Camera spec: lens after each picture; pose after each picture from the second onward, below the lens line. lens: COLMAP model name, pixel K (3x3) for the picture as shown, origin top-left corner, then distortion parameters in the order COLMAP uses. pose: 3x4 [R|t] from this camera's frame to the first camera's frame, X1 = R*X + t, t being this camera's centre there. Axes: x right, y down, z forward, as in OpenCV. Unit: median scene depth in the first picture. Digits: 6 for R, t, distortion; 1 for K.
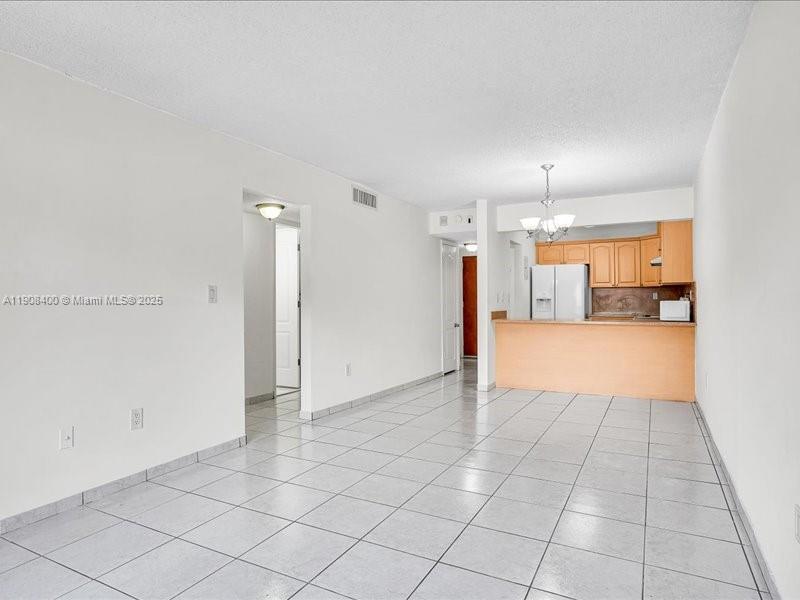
lens RADIAL K [[486.7, 0, 403.1], [0, 486.7, 298.2], [0, 0, 1]] dist [-0.044925, 0.033498]
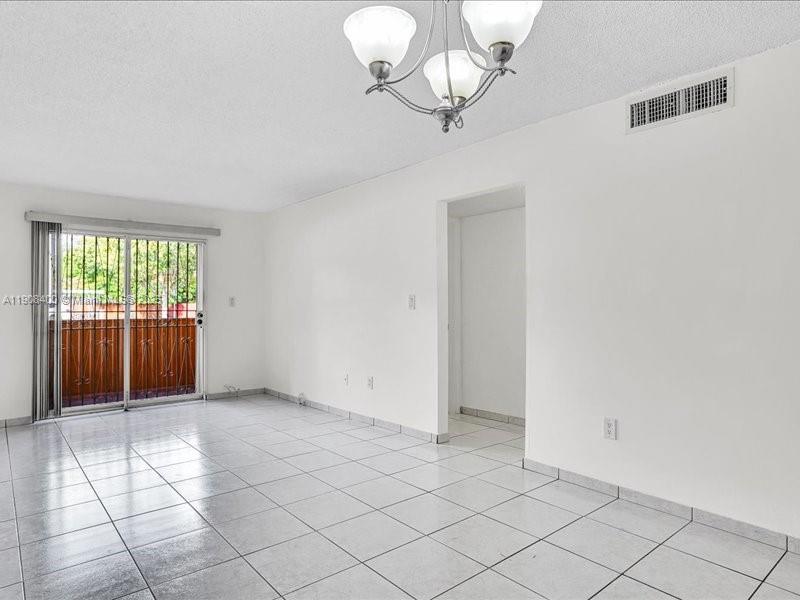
lens RADIAL K [[486.7, 0, 402.3], [0, 486.7, 301.1], [0, 0, 1]] dist [-0.044925, 0.033498]
pose [[-0.371277, -0.005430, -0.928506, 0.696399], [0.004777, 0.999958, -0.007758, -0.002197], [0.928510, -0.007316, -0.371235, 1.335953]]
